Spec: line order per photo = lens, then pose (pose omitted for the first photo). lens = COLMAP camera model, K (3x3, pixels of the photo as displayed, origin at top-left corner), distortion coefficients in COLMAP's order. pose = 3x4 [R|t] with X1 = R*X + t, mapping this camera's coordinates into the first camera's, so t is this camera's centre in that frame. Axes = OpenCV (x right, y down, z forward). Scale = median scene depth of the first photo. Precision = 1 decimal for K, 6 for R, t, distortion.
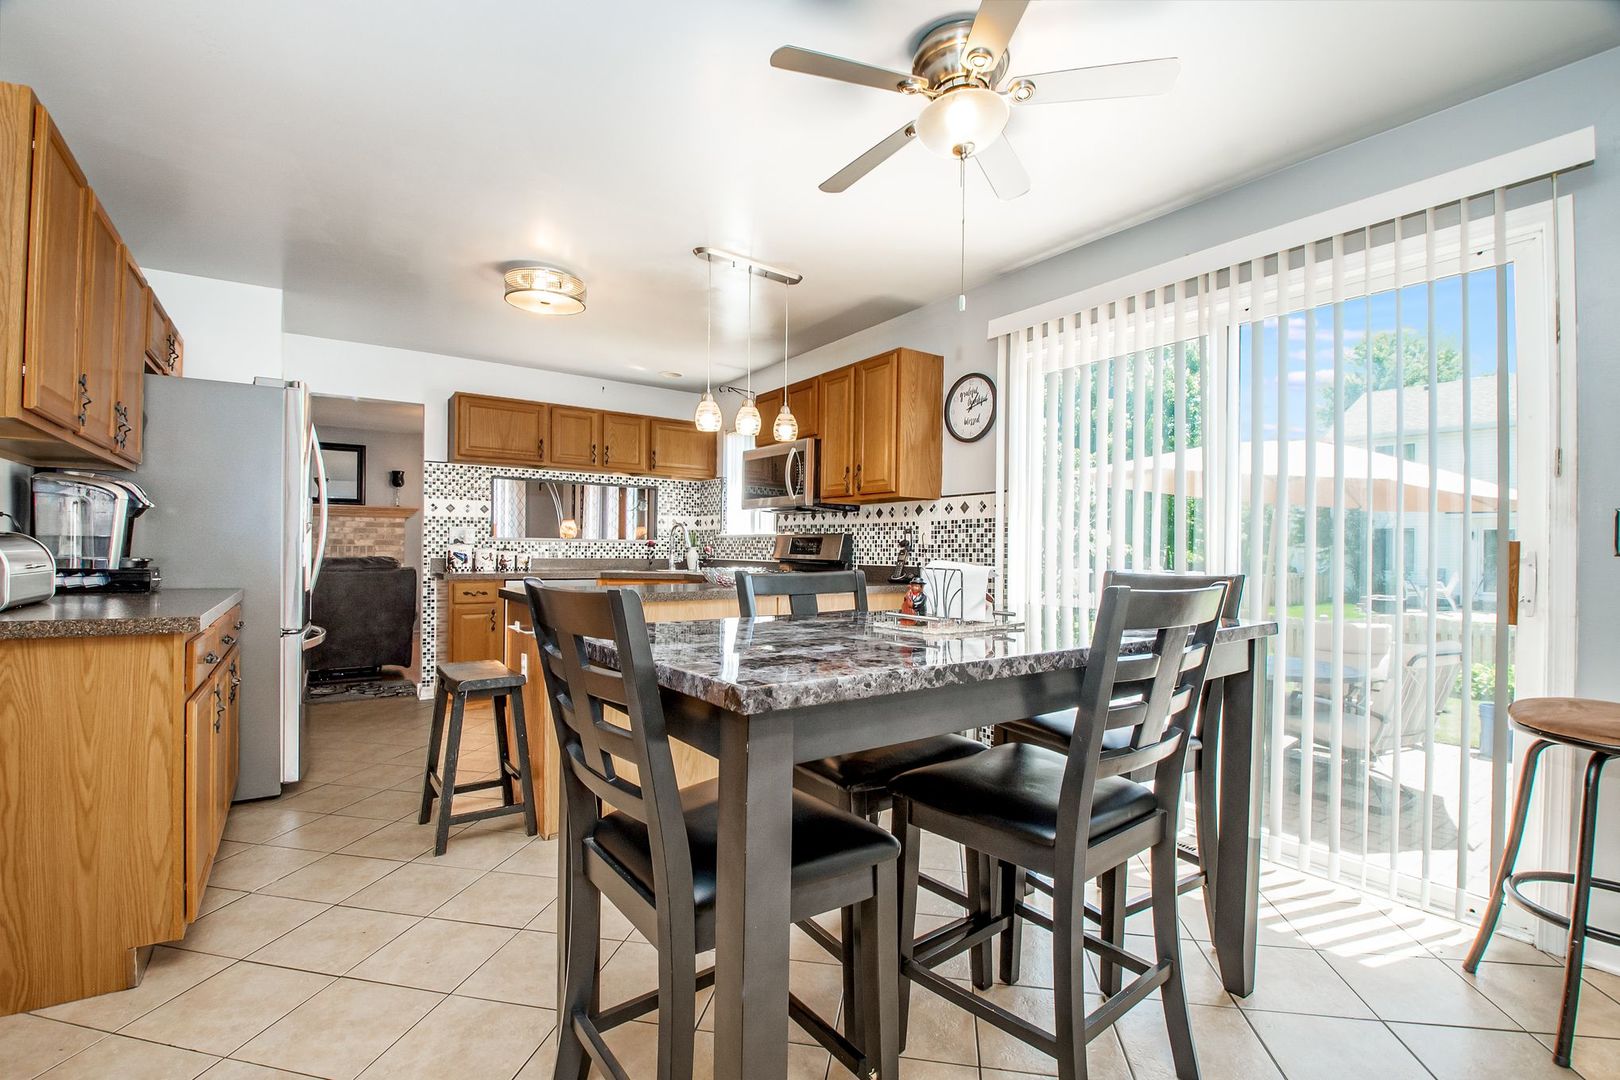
lens RADIAL K [[718.7, 0, 787.5], [0, 718.7, 552.5], [0, 0, 1]] dist [0.000768, -0.000754]
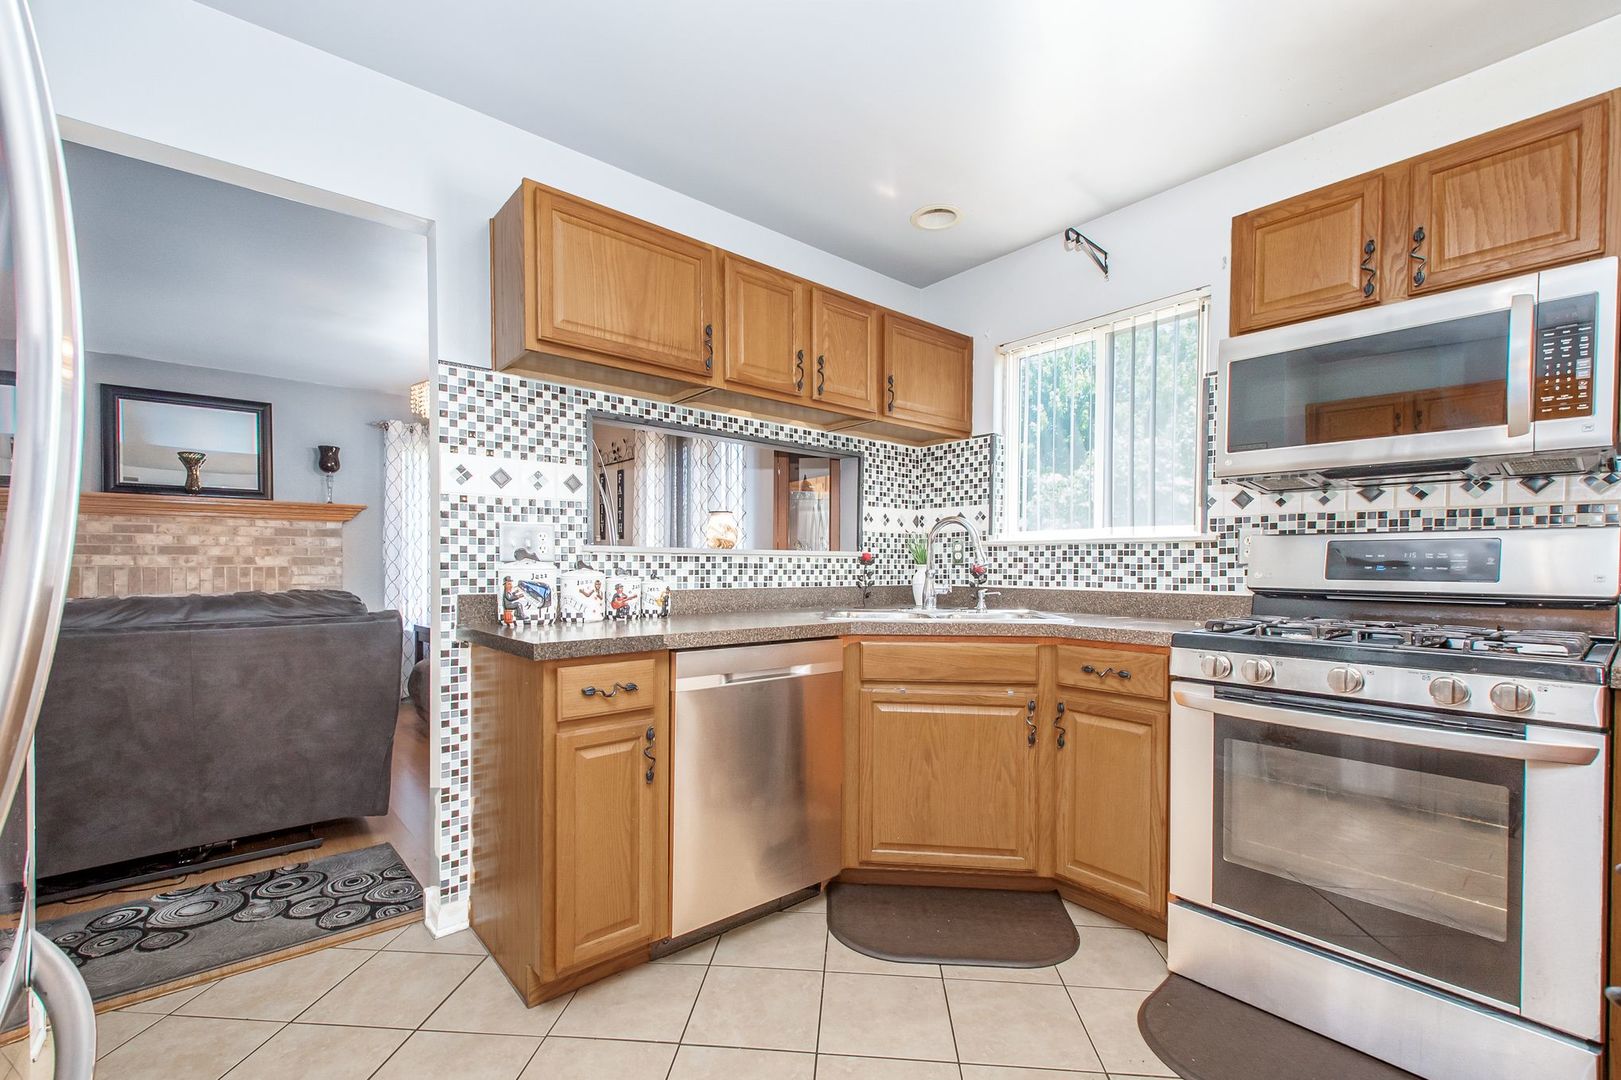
lens RADIAL K [[713.1, 0, 805.0], [0, 713.1, 577.5], [0, 0, 1]] dist [0.045748, -0.026822]
pose [[0.994215, -0.010542, 0.106889, -0.326481], [0.009270, 0.999880, 0.012386, -0.005619], [-0.107007, -0.011323, 0.994194, 0.538959]]
